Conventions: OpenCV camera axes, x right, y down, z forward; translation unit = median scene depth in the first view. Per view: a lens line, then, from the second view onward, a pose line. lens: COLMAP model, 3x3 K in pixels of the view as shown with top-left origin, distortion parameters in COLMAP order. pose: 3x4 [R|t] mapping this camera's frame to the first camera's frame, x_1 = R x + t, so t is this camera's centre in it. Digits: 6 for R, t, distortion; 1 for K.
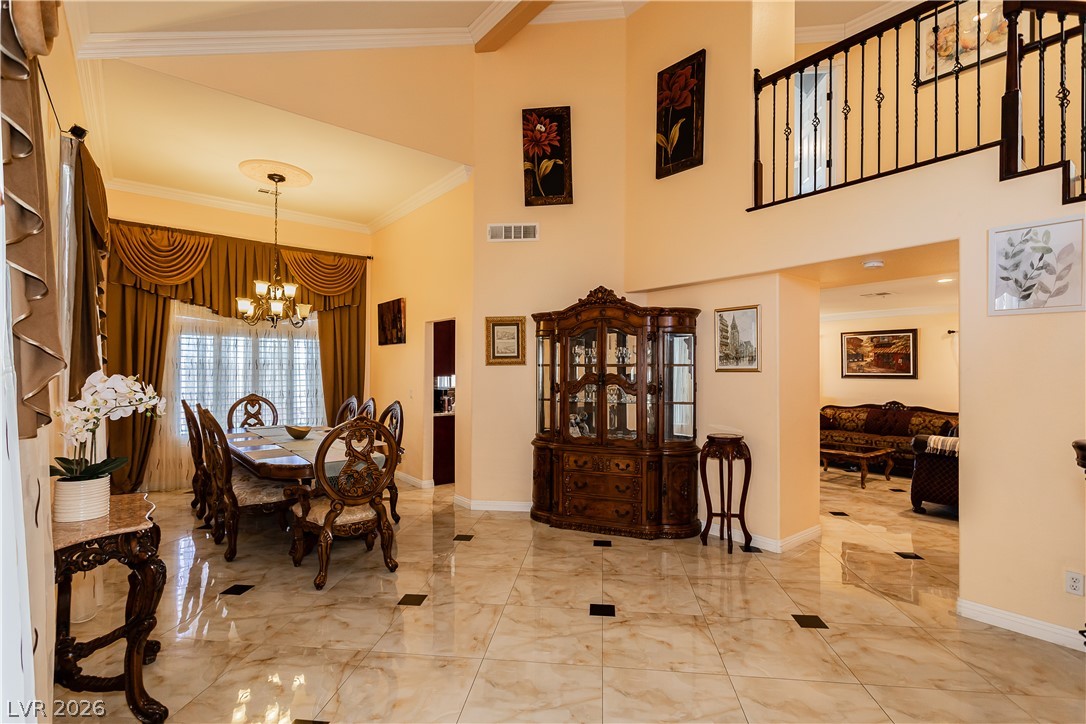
lens RADIAL K [[510.9, 0, 546.7], [0, 510.9, 365.1], [0, 0, 1]] dist [0.001263, 0.000639]
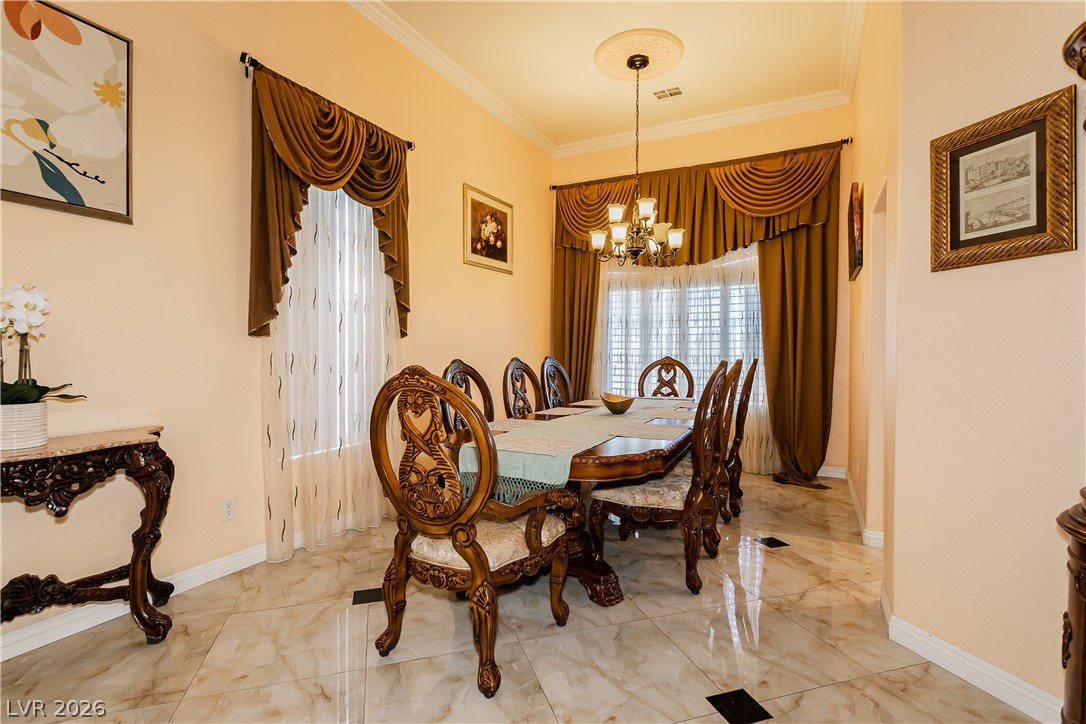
lens RADIAL K [[516.0, 0, 541.8], [0, 516.0, 356.5], [0, 0, 1]] dist [0.001161, 0.000295]
pose [[0.400810, 0.004549, -0.916150, 0.094108], [0.009836, 0.999909, 0.009268, 0.047495], [0.916108, -0.012726, 0.400728, 0.501402]]
